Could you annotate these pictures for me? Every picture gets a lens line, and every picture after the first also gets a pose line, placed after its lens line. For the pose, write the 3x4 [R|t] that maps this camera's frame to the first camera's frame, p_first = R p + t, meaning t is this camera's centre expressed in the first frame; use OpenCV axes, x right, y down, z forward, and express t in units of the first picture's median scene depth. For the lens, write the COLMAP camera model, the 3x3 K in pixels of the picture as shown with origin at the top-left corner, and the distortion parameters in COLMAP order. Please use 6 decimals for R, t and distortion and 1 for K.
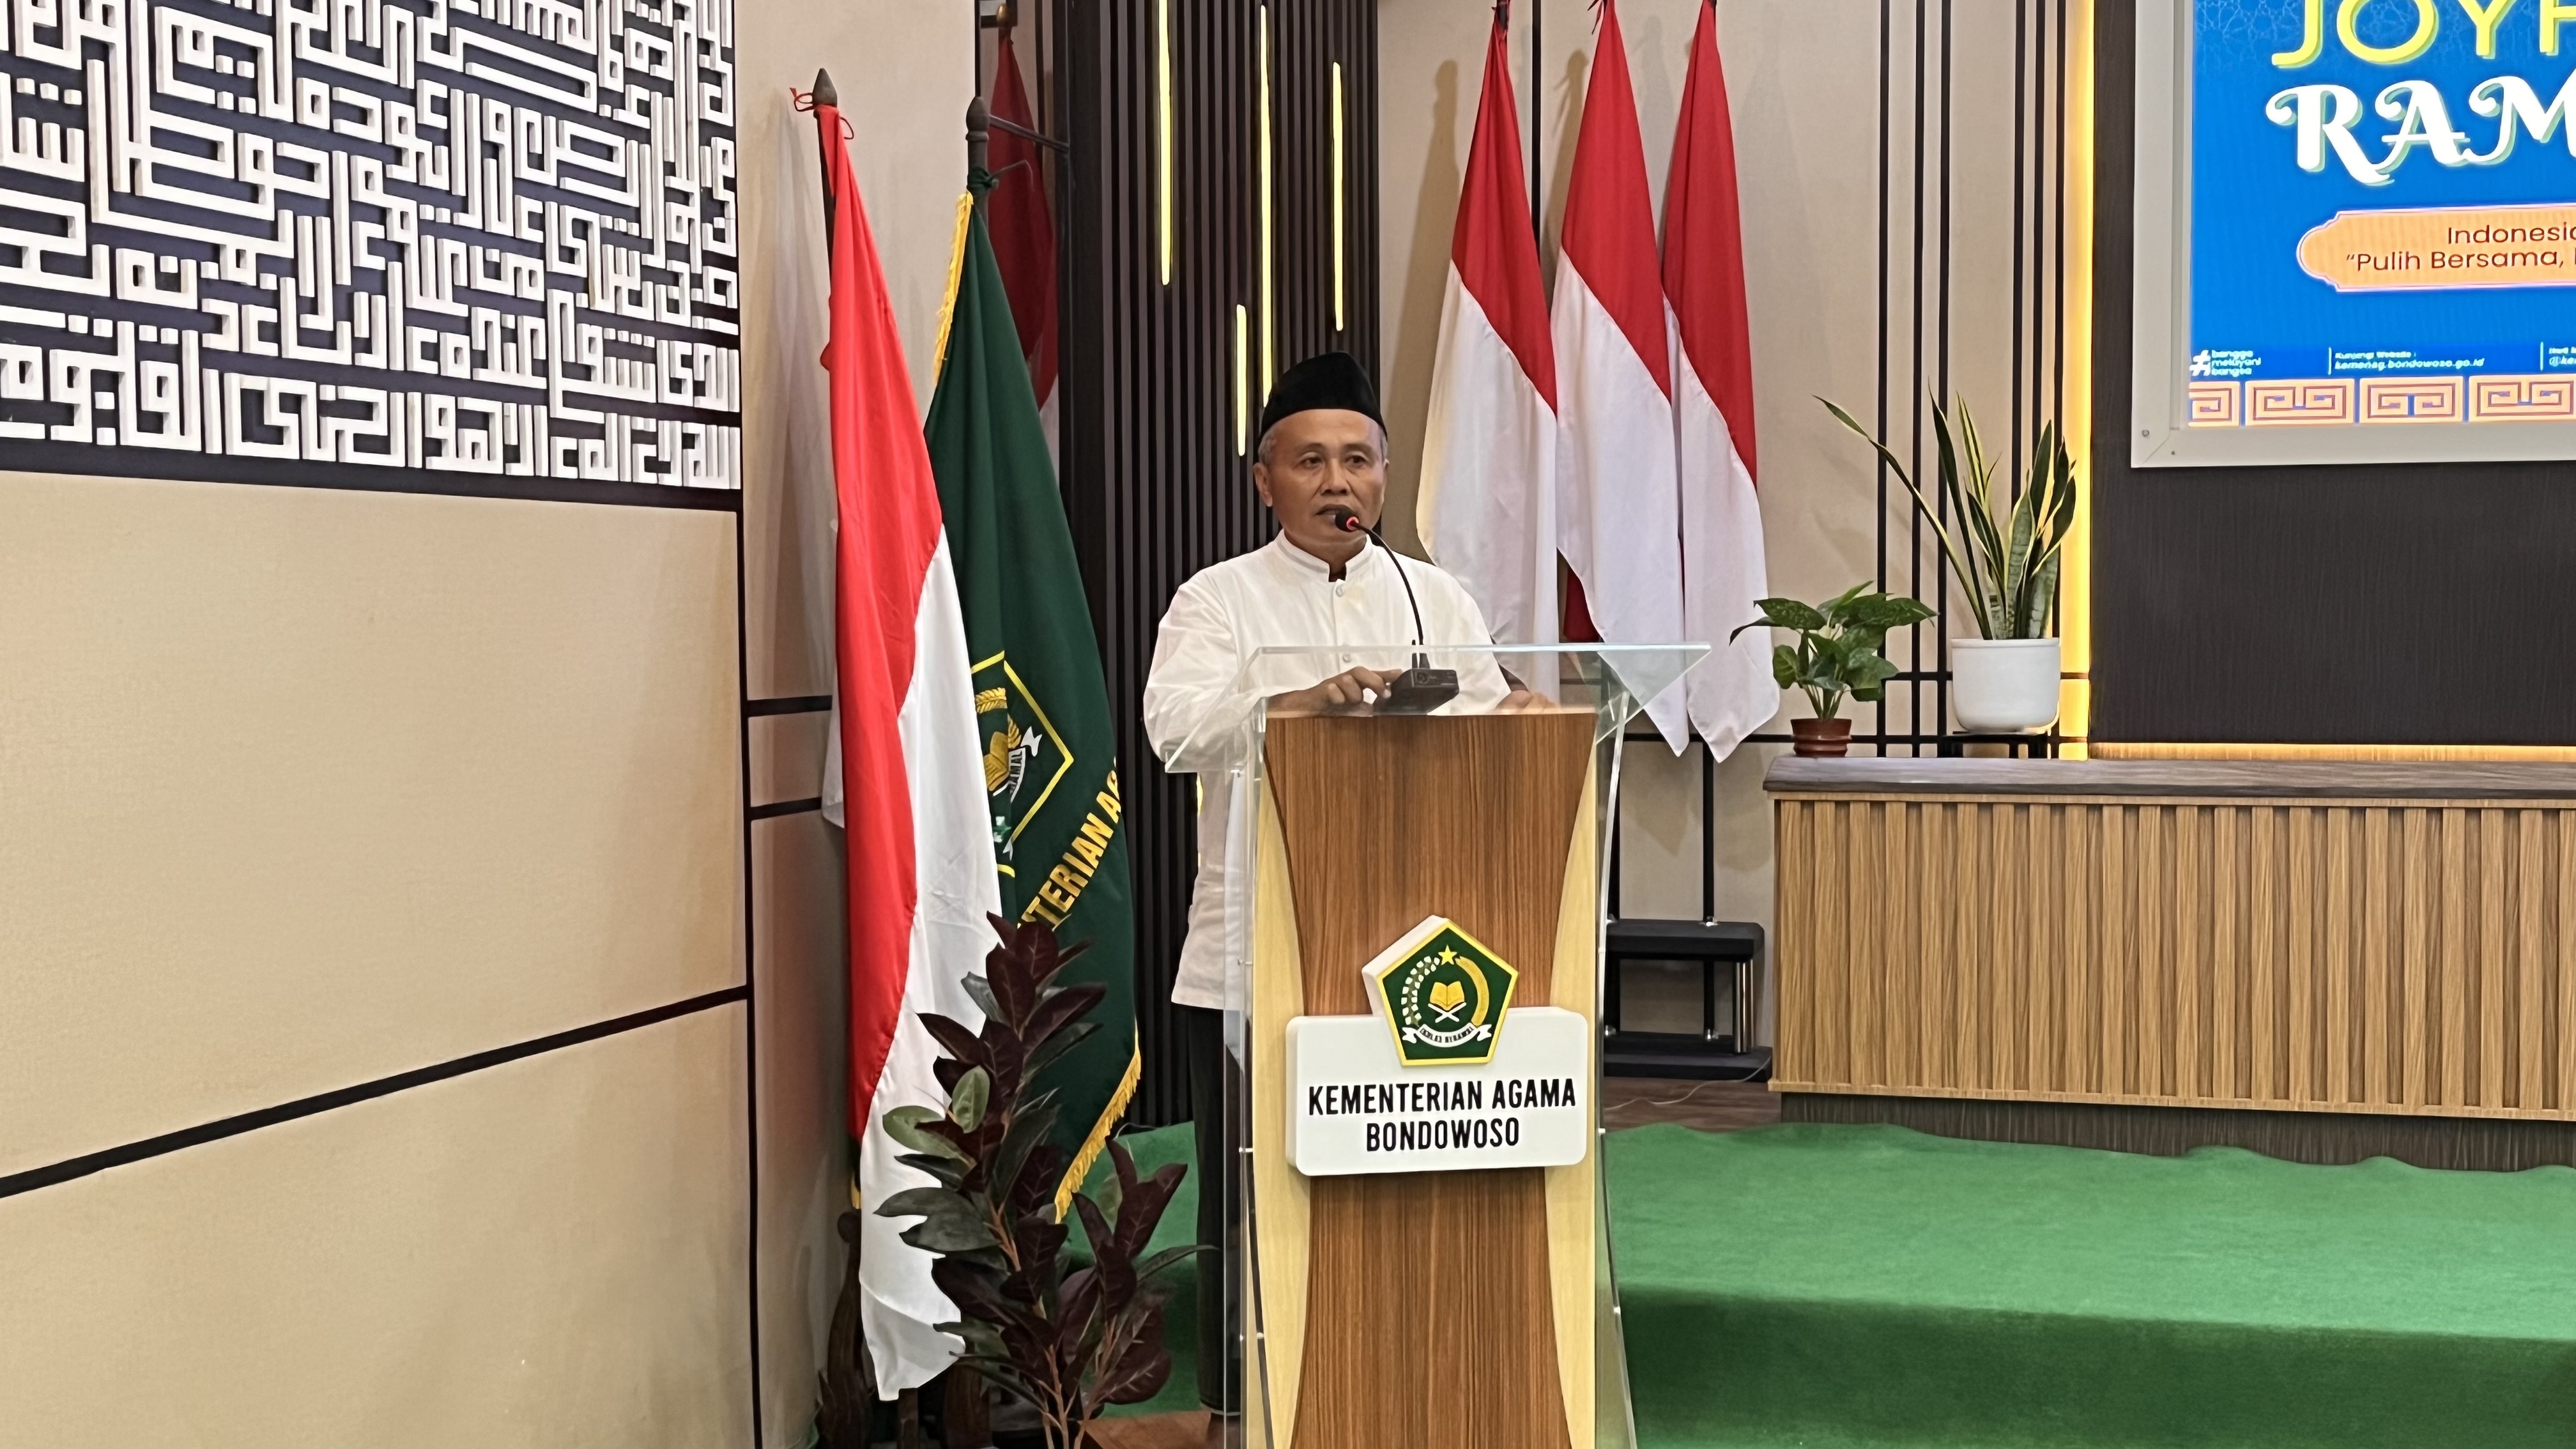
lens RADIAL K [[3386.3, 0, 1283.9], [0, 3386.3, 720.0], [0, 0, 1]] dist [0.094831, -0.157879]
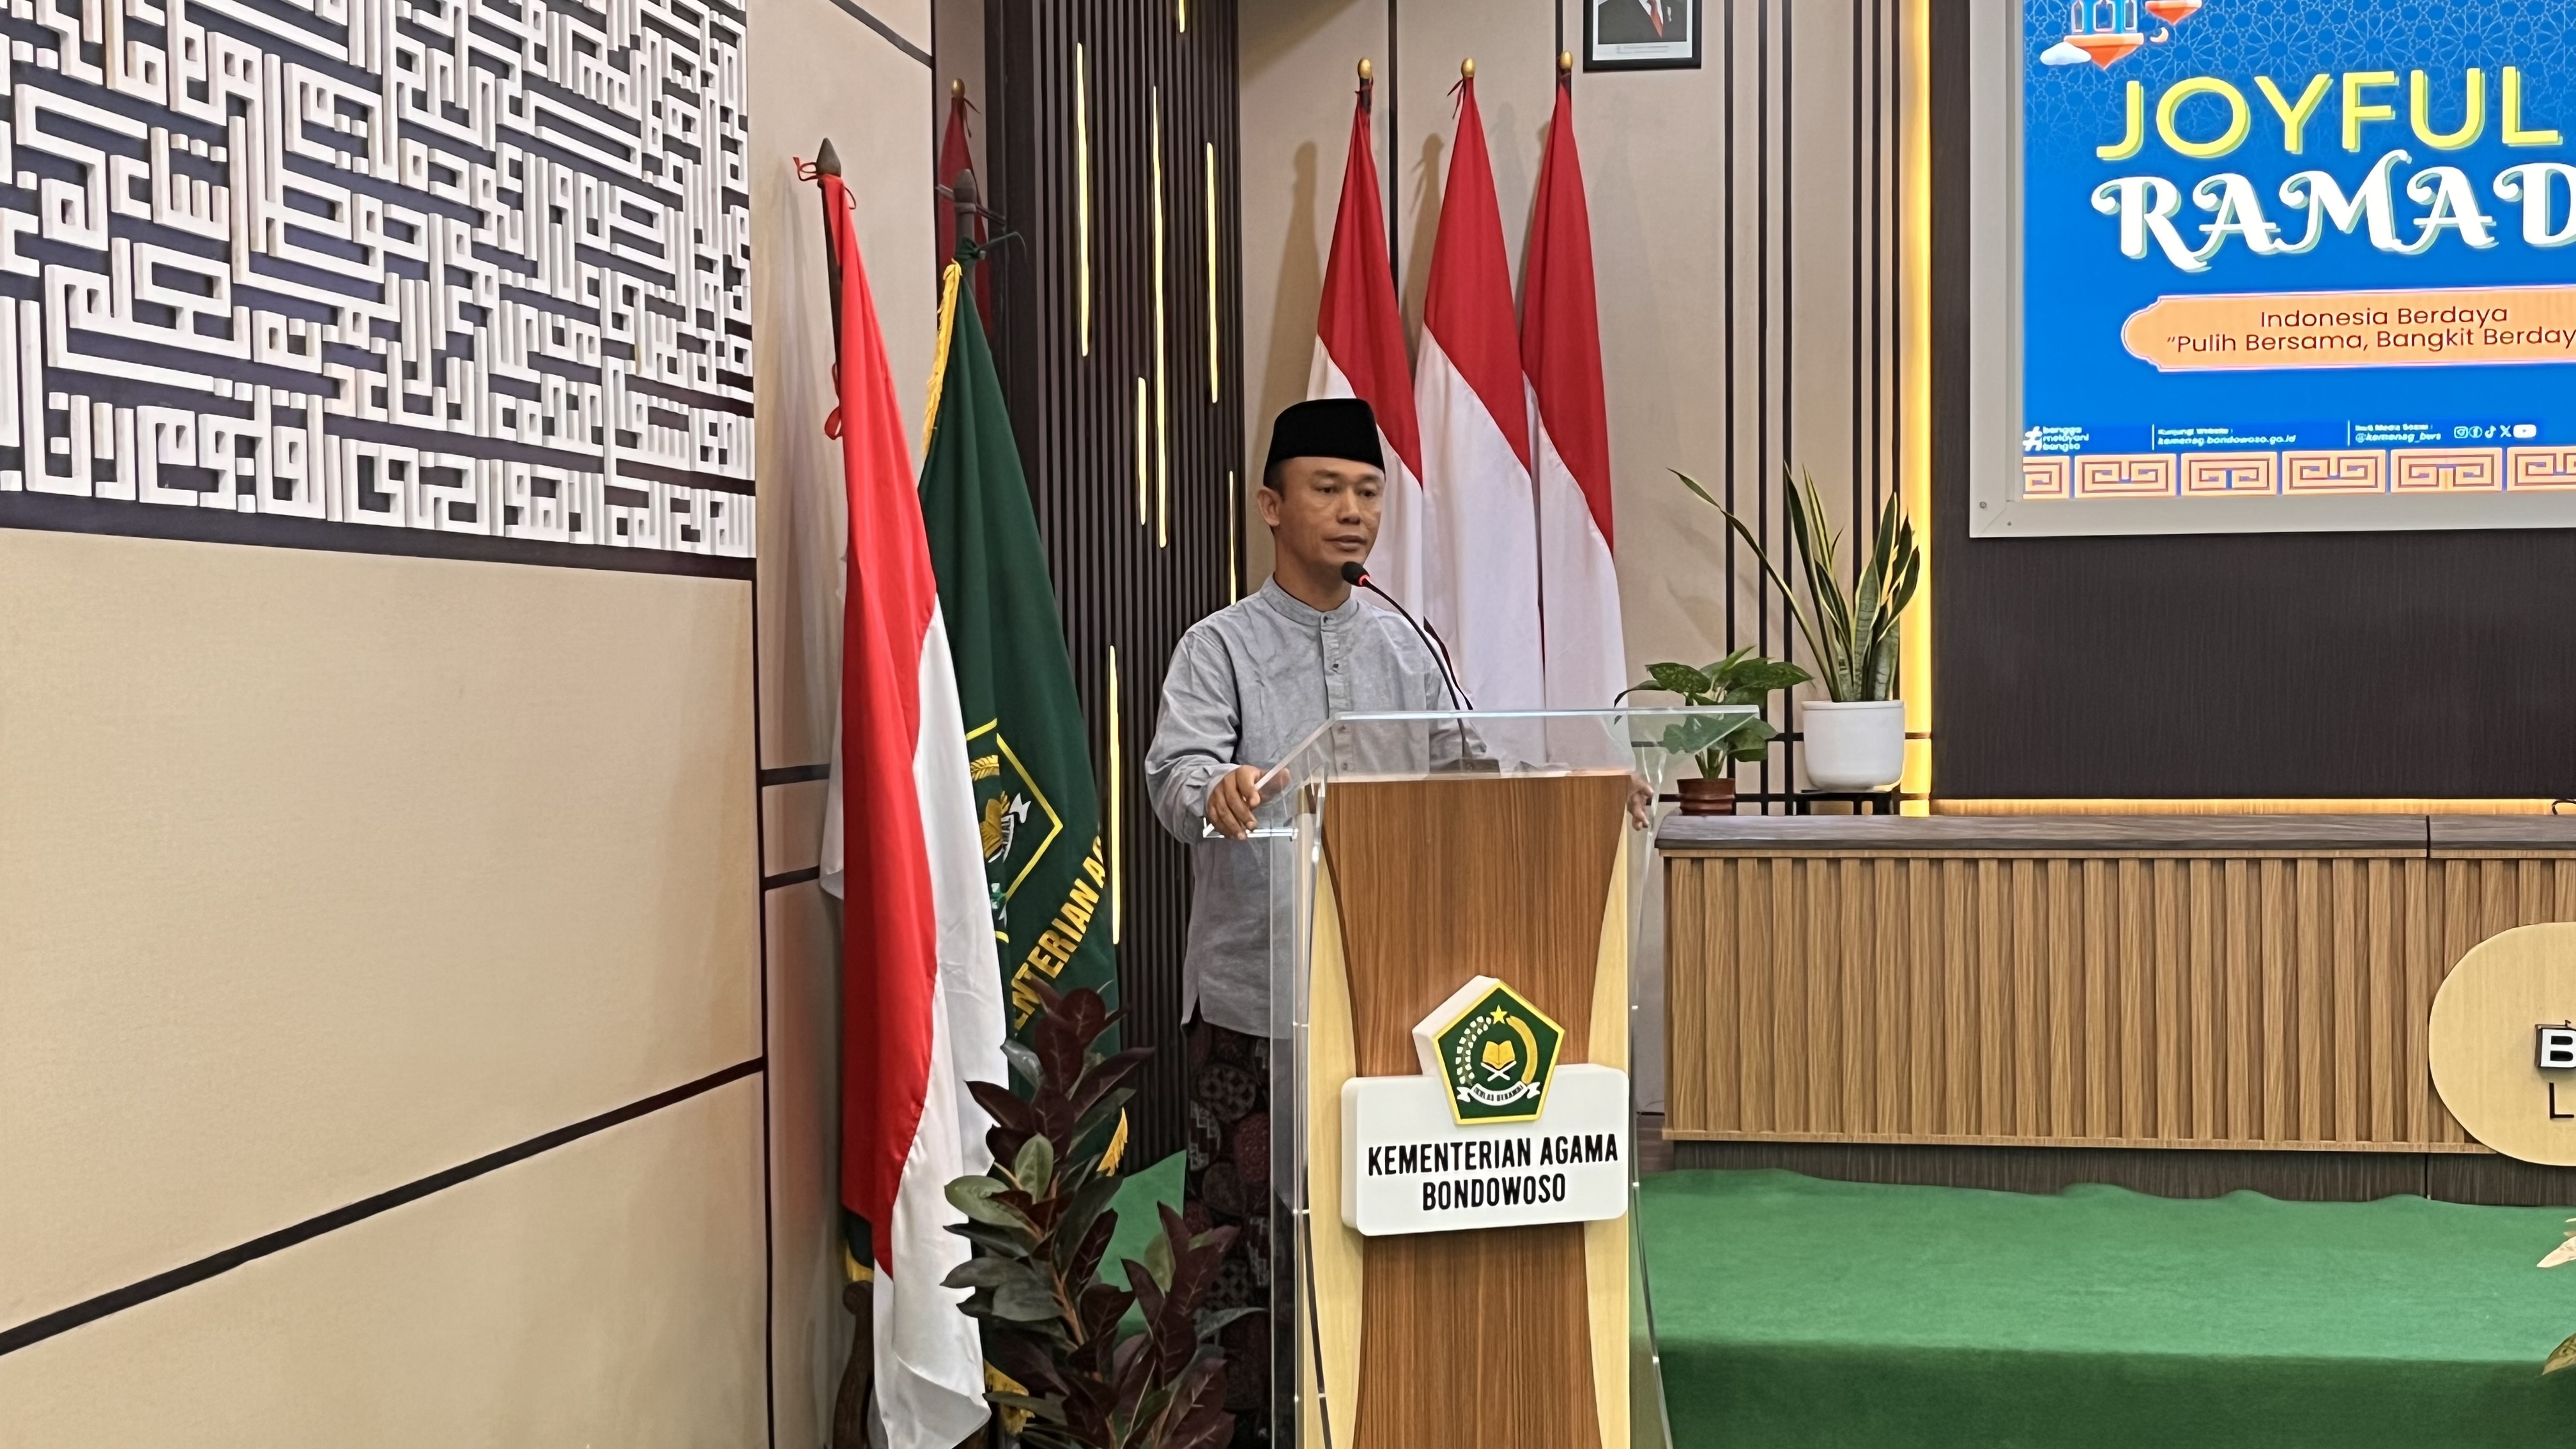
lens RADIAL K [[3268.1, 0, 1295.2], [0, 3268.1, 729.2], [0, 0, 1]] dist [0.078198, -0.069347]
pose [[0.993845, -0.006963, 0.110559, -0.122293], [0.008774, 0.999835, -0.015898, -0.001135], [-0.110430, 0.016770, 0.993742, 0.031555]]
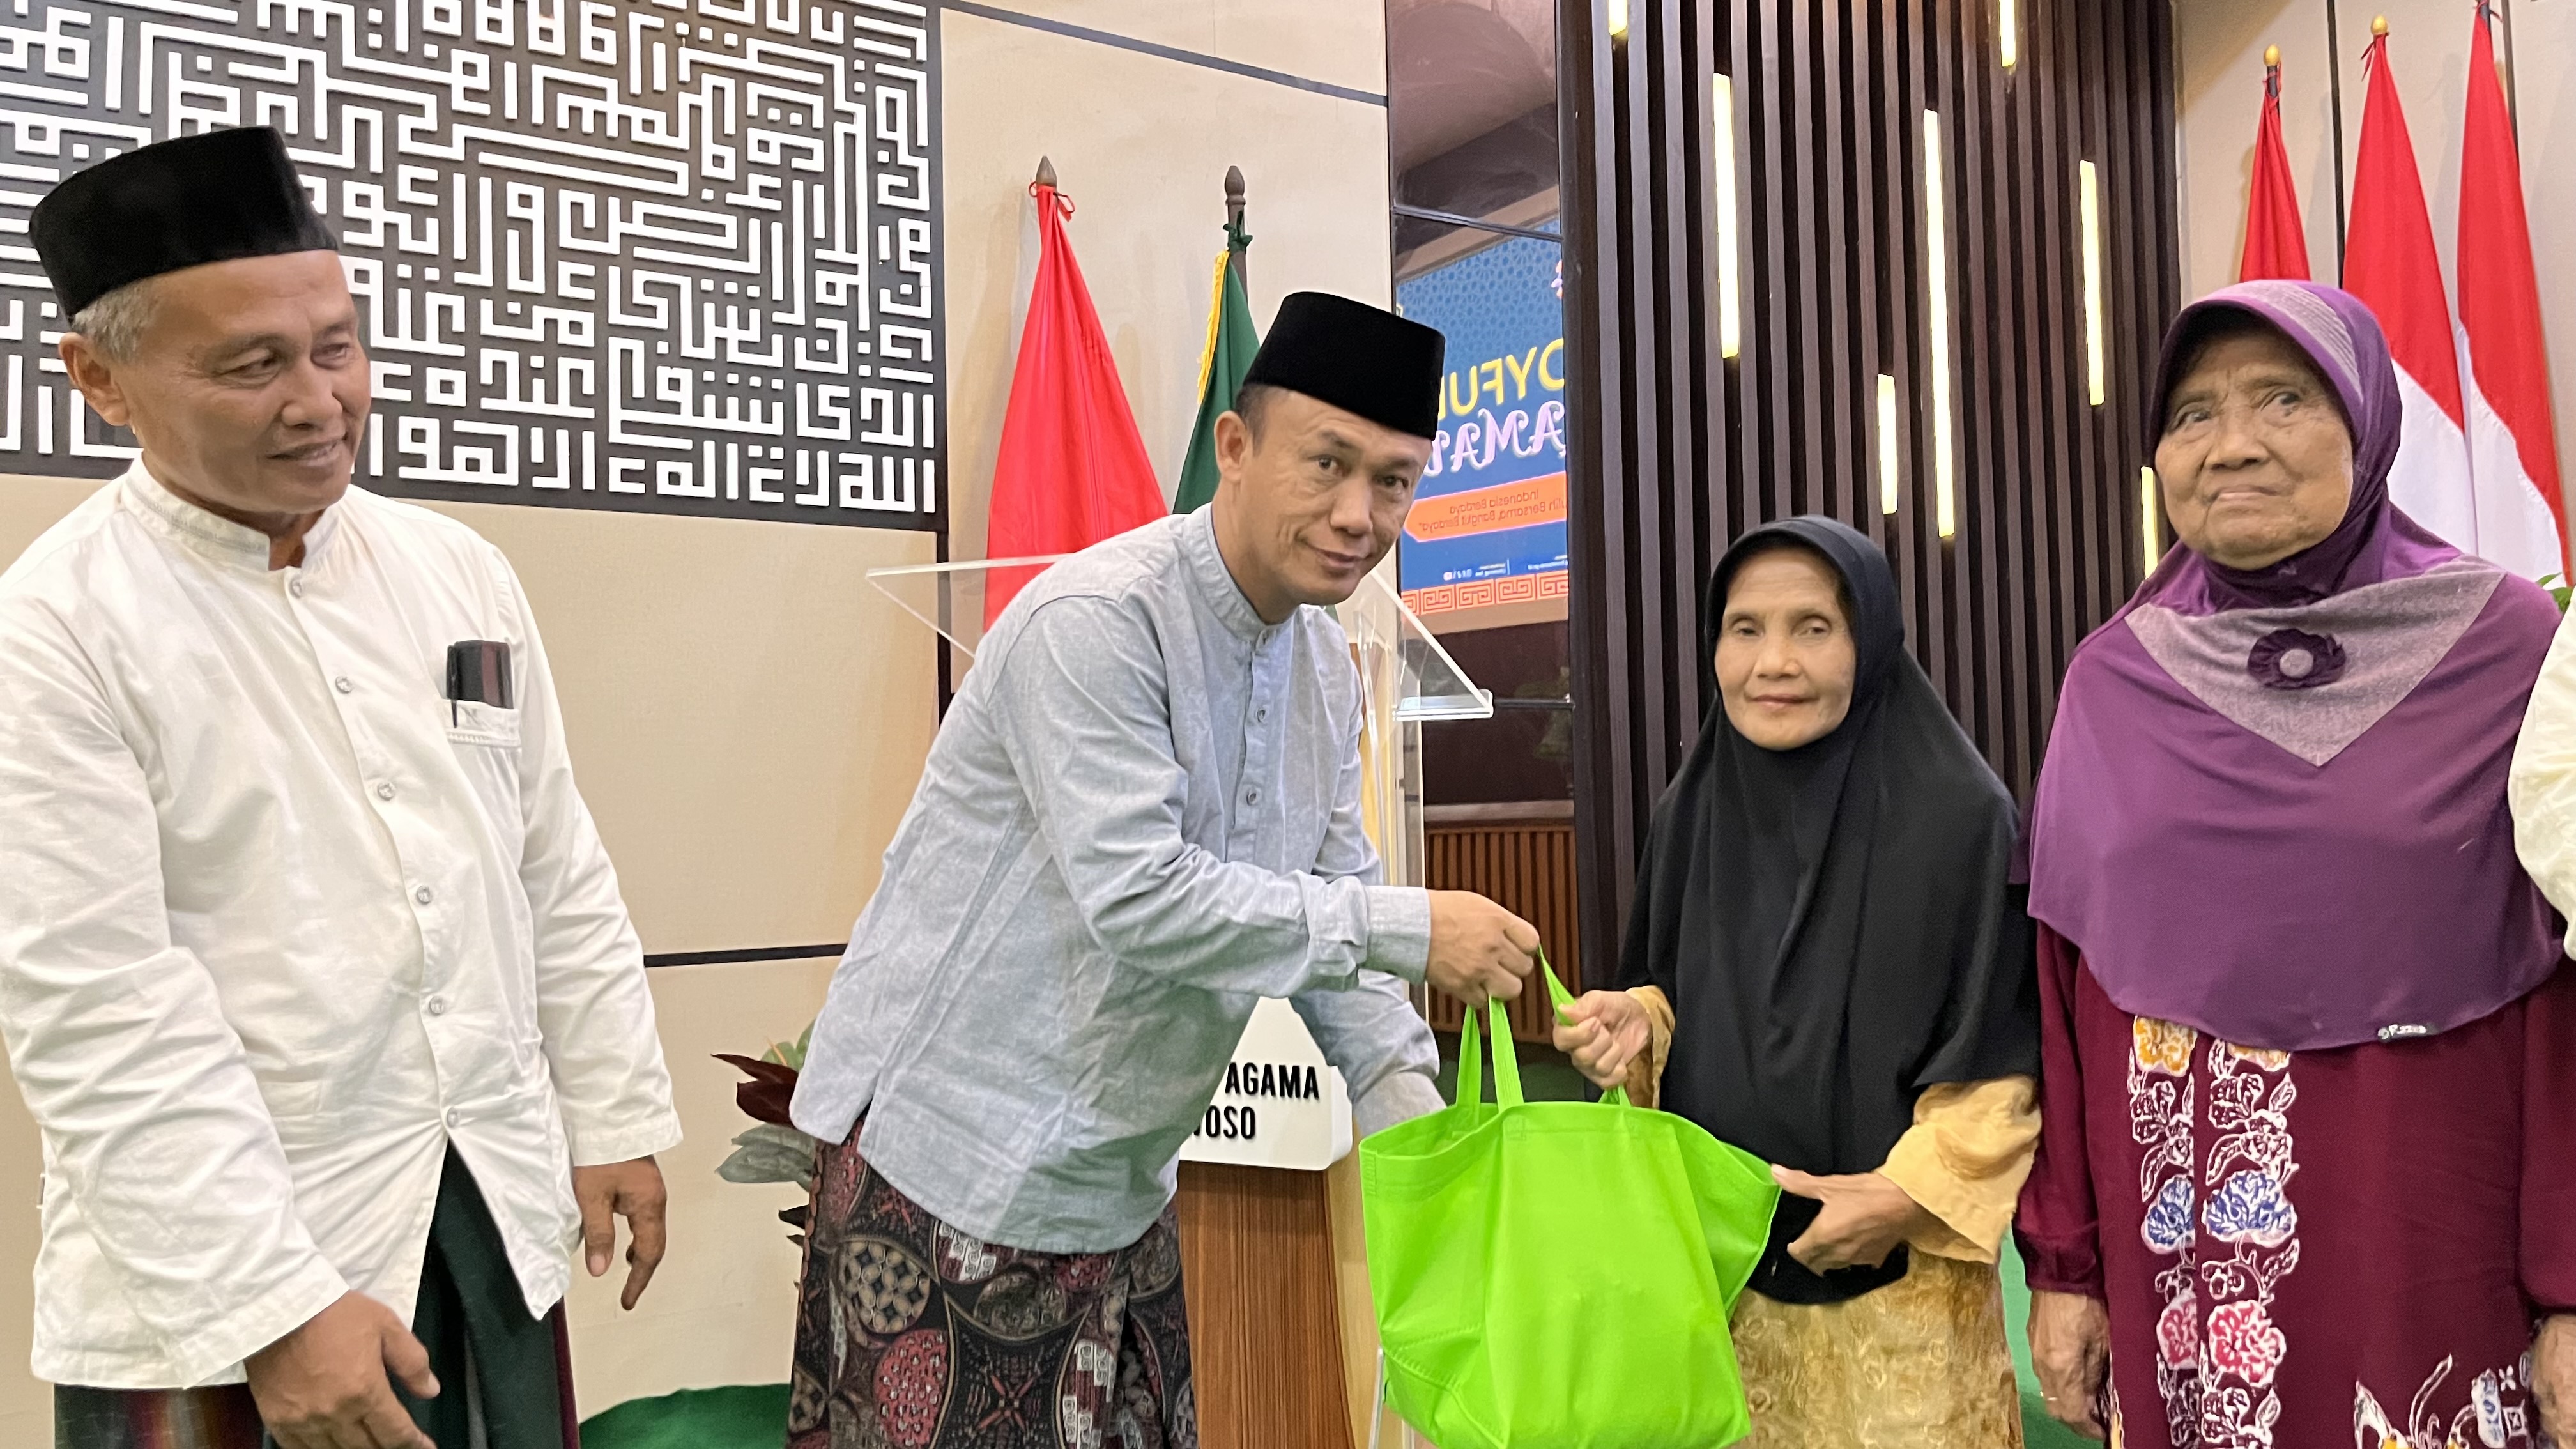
lens RADIAL K [[1936.8, 0, 1287.0], [0, 1936.8, 705.9], [0, 0, 1]] dist [0.022474, 0.007497]
pose [[0.748066, -0.044956, -0.662099, 0.416127], [-0.006722, 0.997138, -0.075299, 0.054420], [0.663590, 0.060779, 0.745624, 0.652848]]
